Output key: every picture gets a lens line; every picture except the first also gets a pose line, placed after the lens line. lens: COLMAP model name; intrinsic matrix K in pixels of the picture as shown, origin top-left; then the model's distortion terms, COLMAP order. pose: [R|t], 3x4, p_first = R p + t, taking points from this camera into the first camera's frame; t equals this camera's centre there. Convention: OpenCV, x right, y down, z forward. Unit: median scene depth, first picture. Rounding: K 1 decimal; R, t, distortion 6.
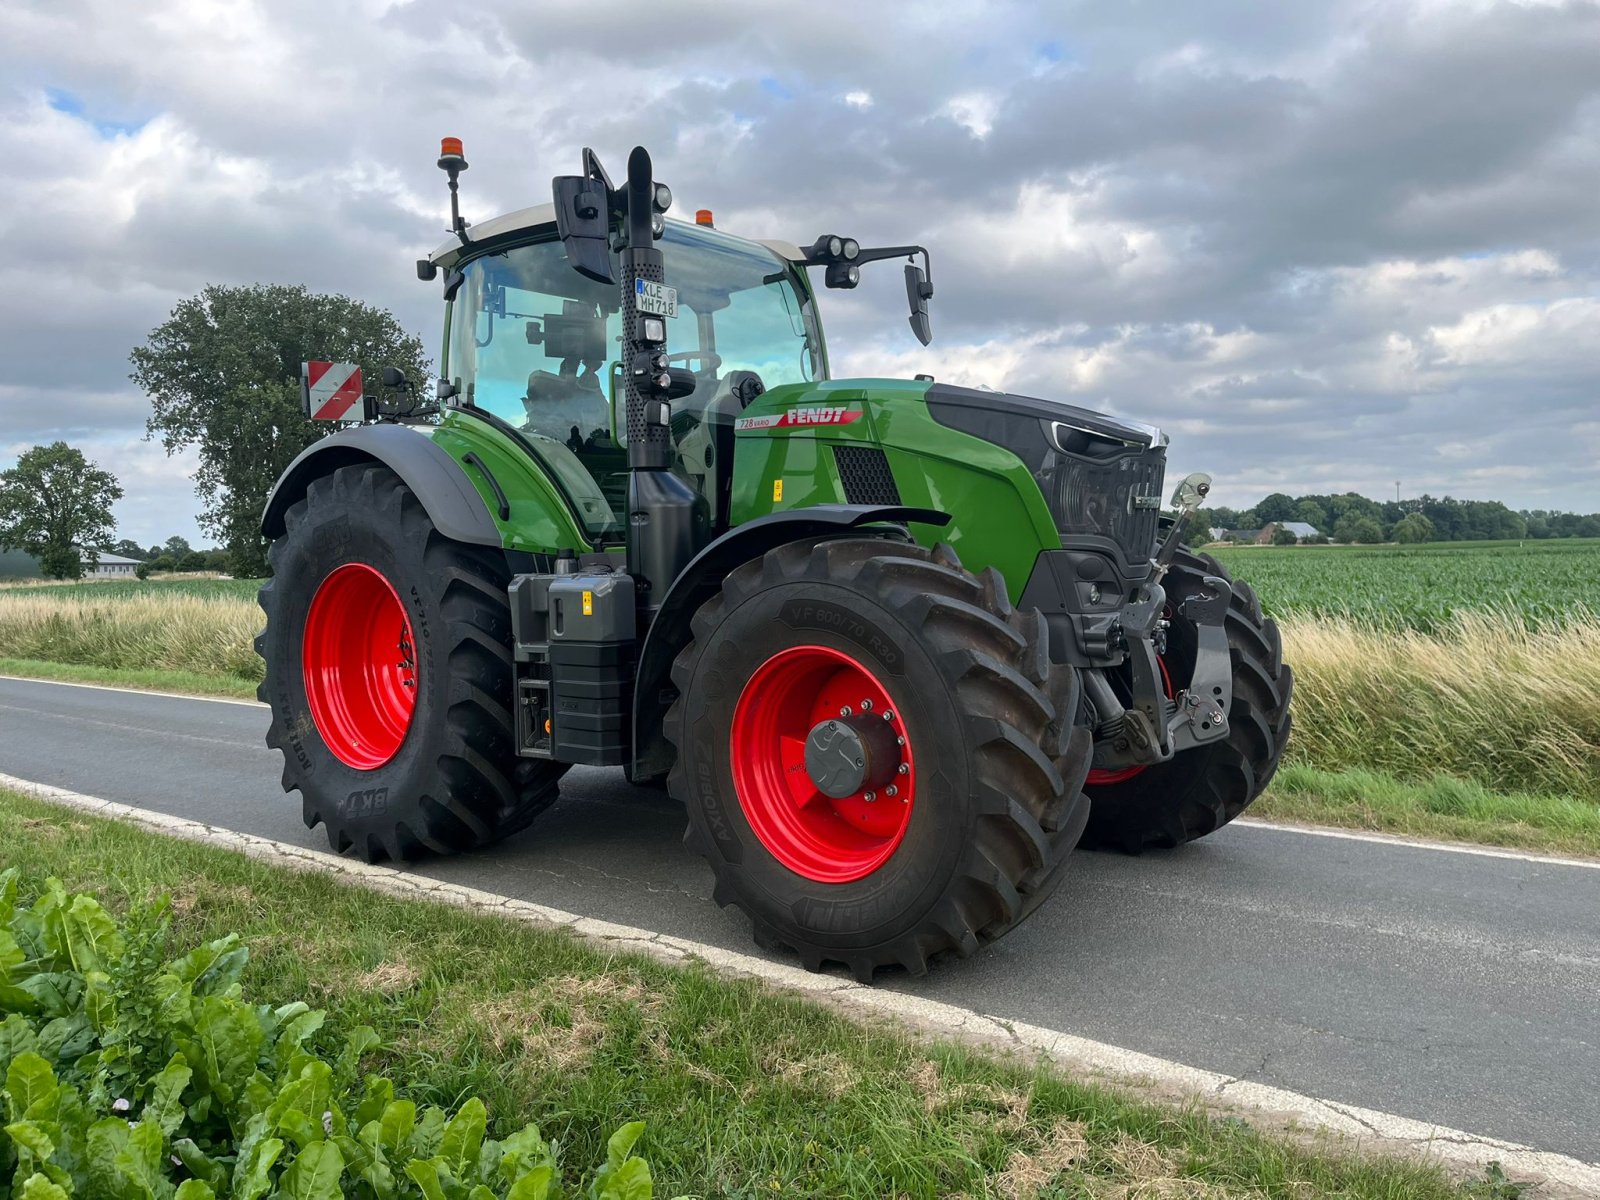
lens RADIAL K [[1238.3, 0, 814.9], [0, 1238.3, 599.4], [0, 0, 1]] dist [0.044261, -0.068271]
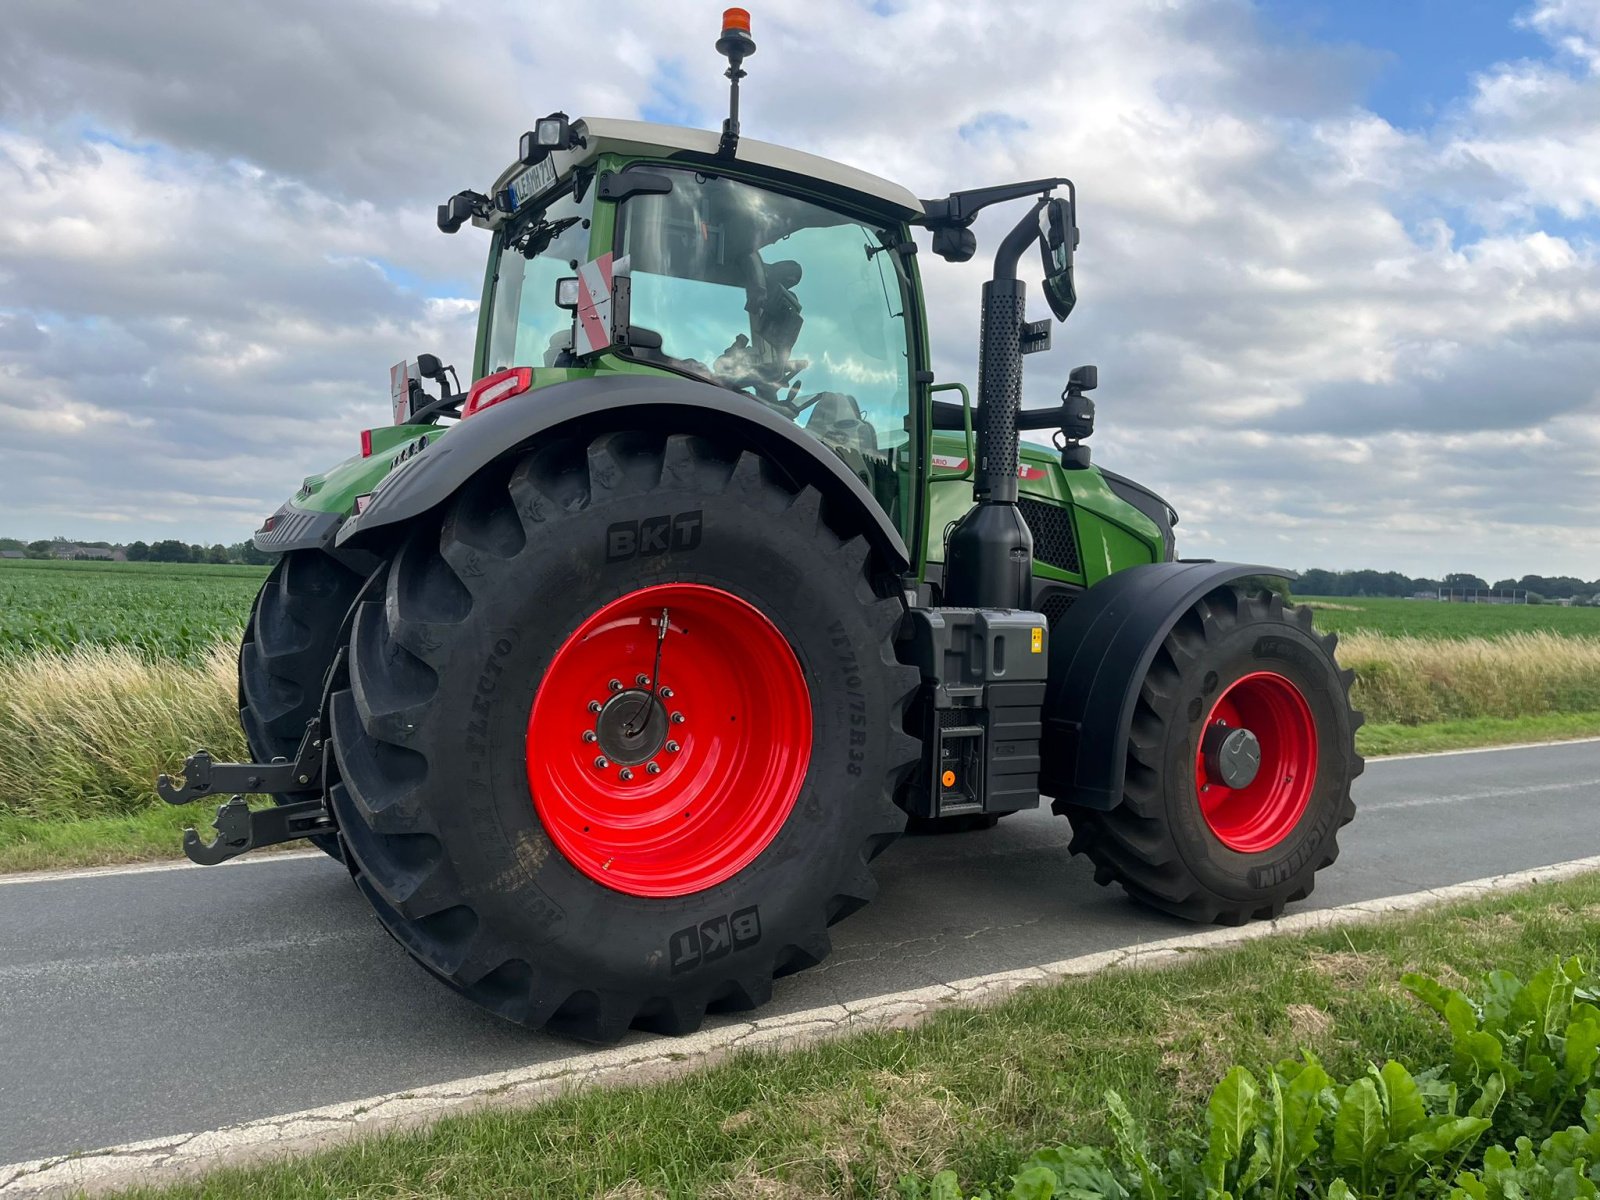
lens RADIAL K [[1212.8, 0, 841.3], [0, 1212.8, 600.0], [0, 0, 1]] dist [0.037899, -0.068018]
pose [[0.311146, 0.018014, 0.950191, -1.019084], [-0.005176, 0.999838, -0.017261, -0.010168], [-0.950348, 0.000452, 0.311189, 0.764723]]
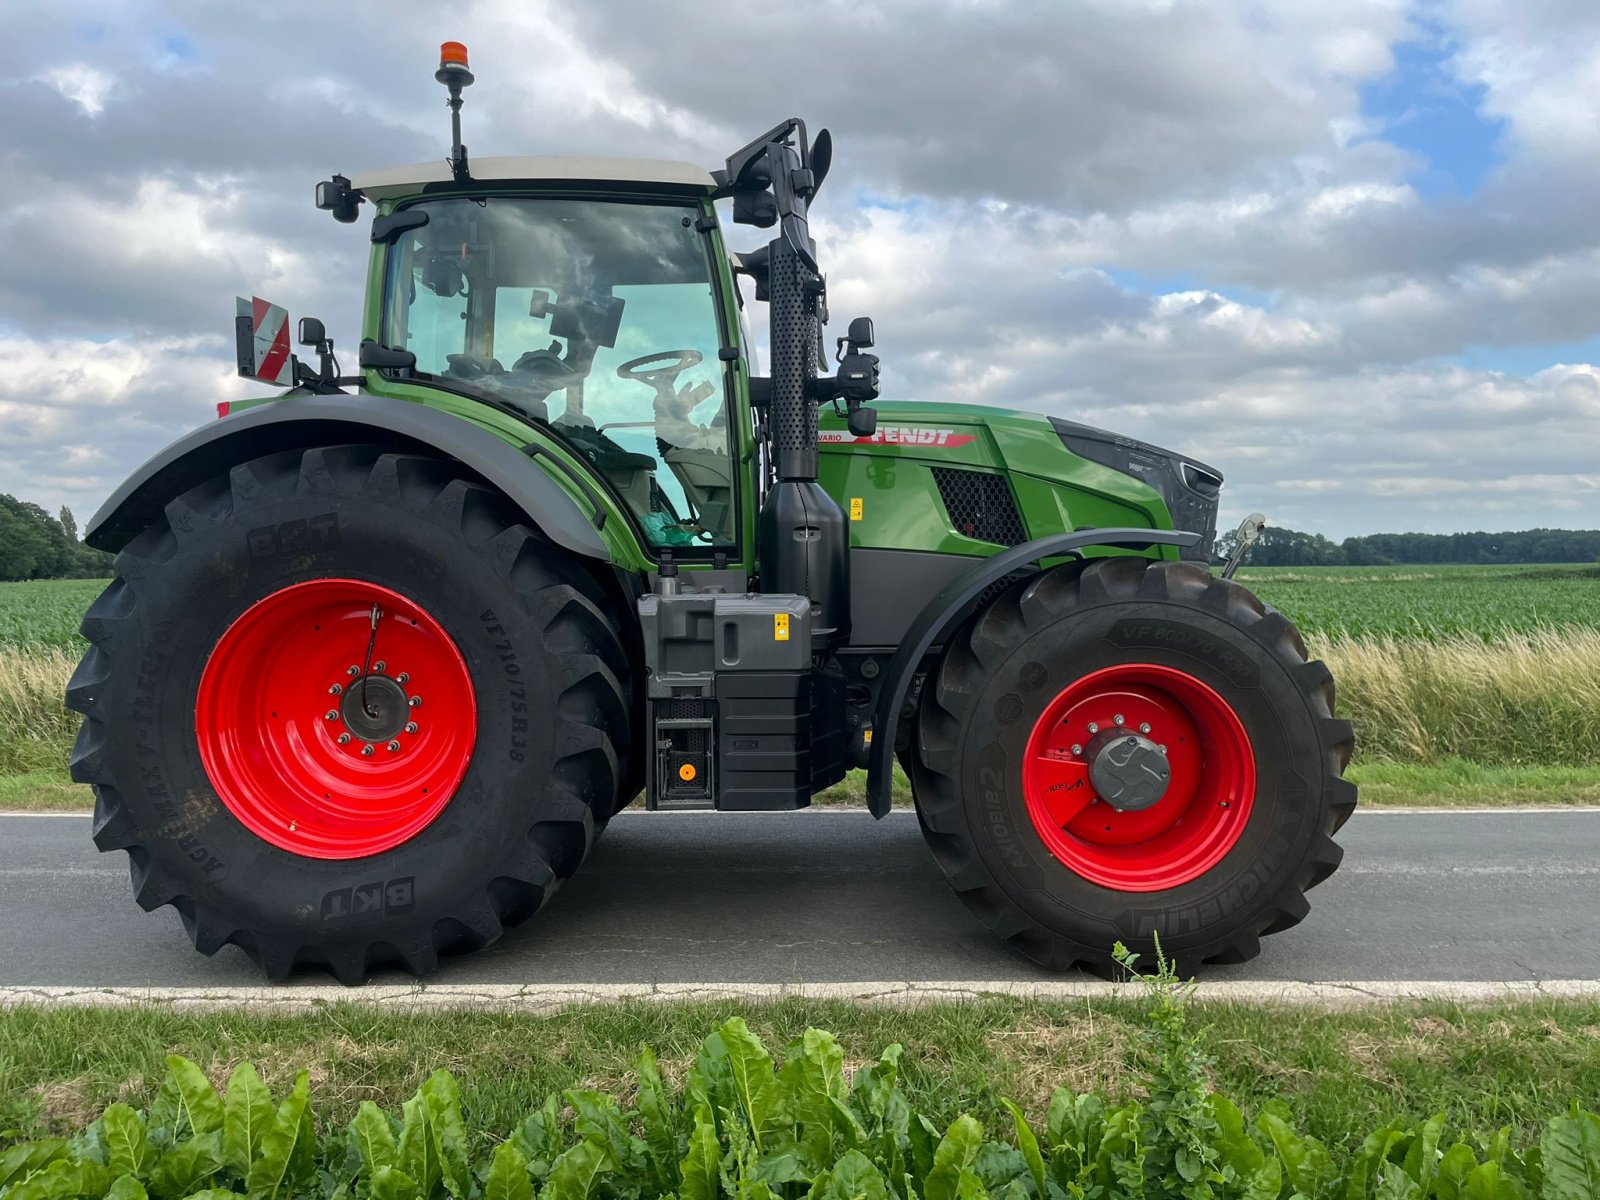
lens RADIAL K [[1194.6, 0, 800.0], [0, 1194.6, 600.0], [0, 0, 1]] dist [0.033336, -0.046555]
pose [[0.786374, 0.000321, 0.617751, -0.629727], [0.011043, 0.999833, -0.014576, -0.003374], [-0.617652, 0.018283, 0.786239, 0.289049]]
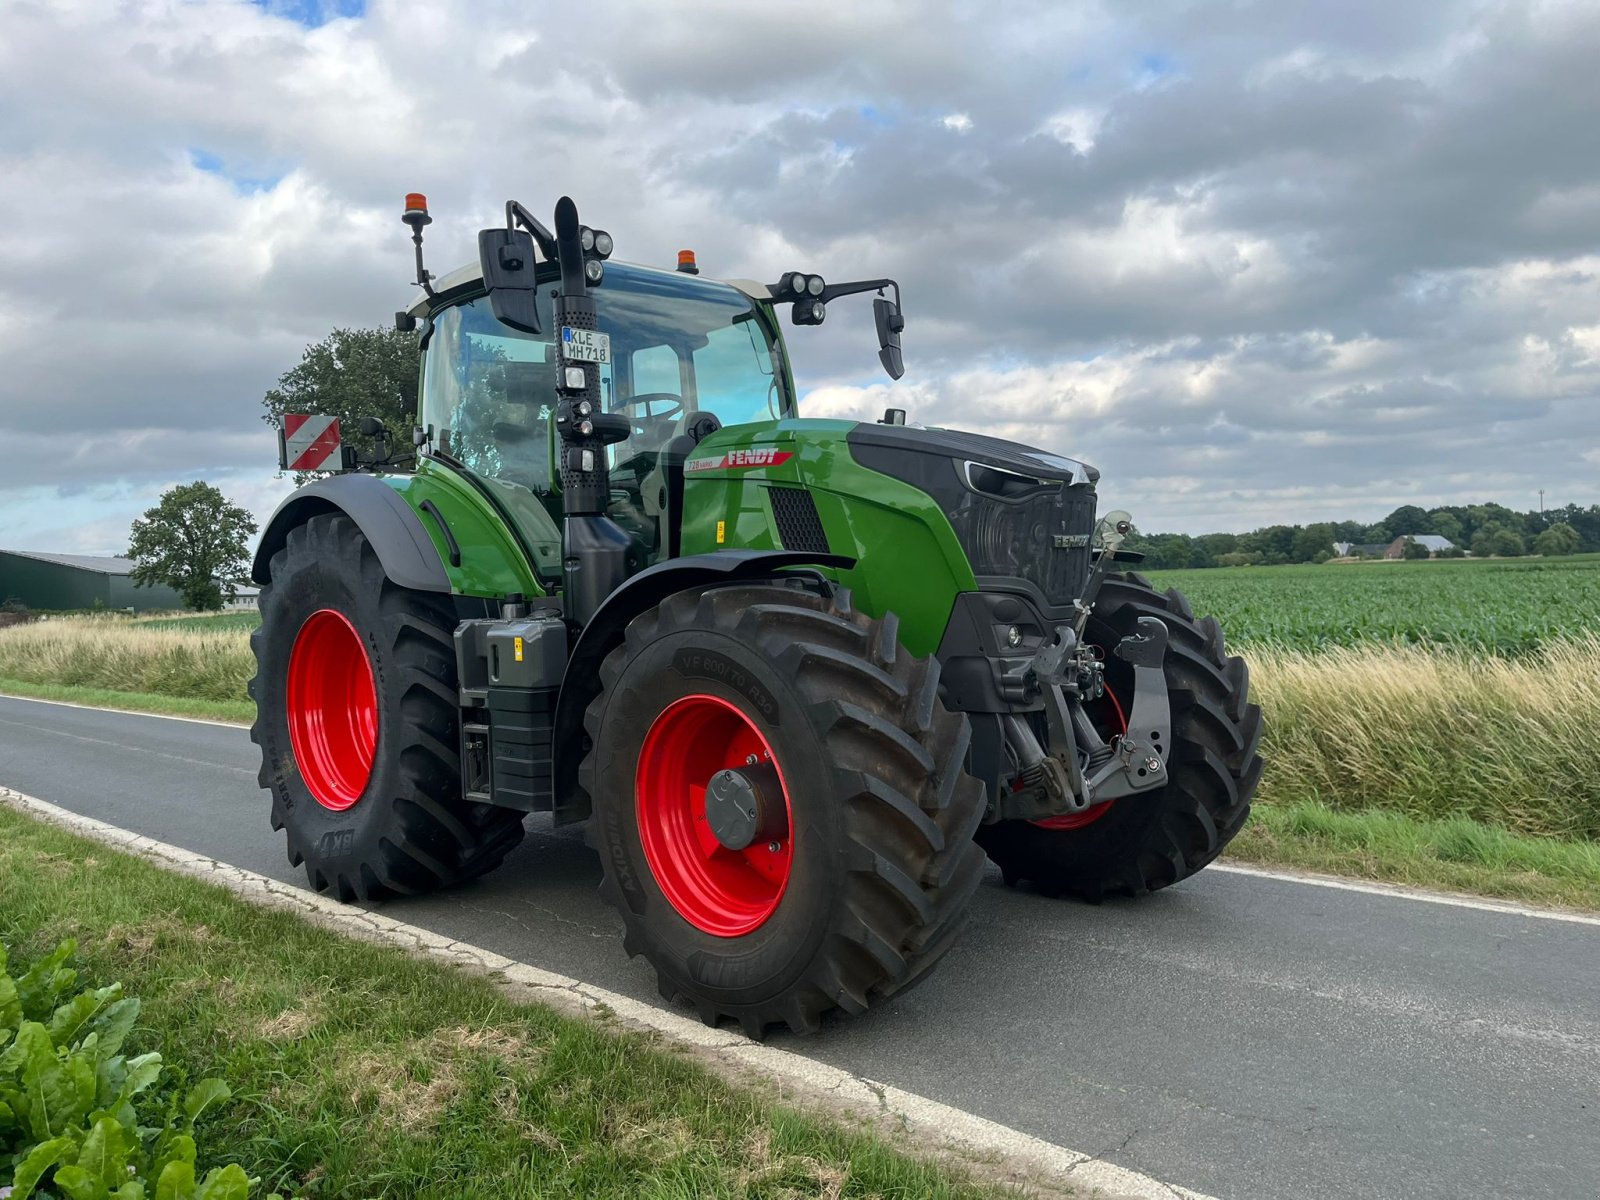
lens RADIAL K [[1241.9, 0, 798.1], [0, 1241.9, 592.8], [0, 0, 1]] dist [0.013585, -0.009525]
pose [[0.994833, -0.013610, -0.100608, 0.129812], [0.011231, 0.999644, -0.024184, -0.014190], [0.100901, 0.022929, 0.994632, 0.016250]]
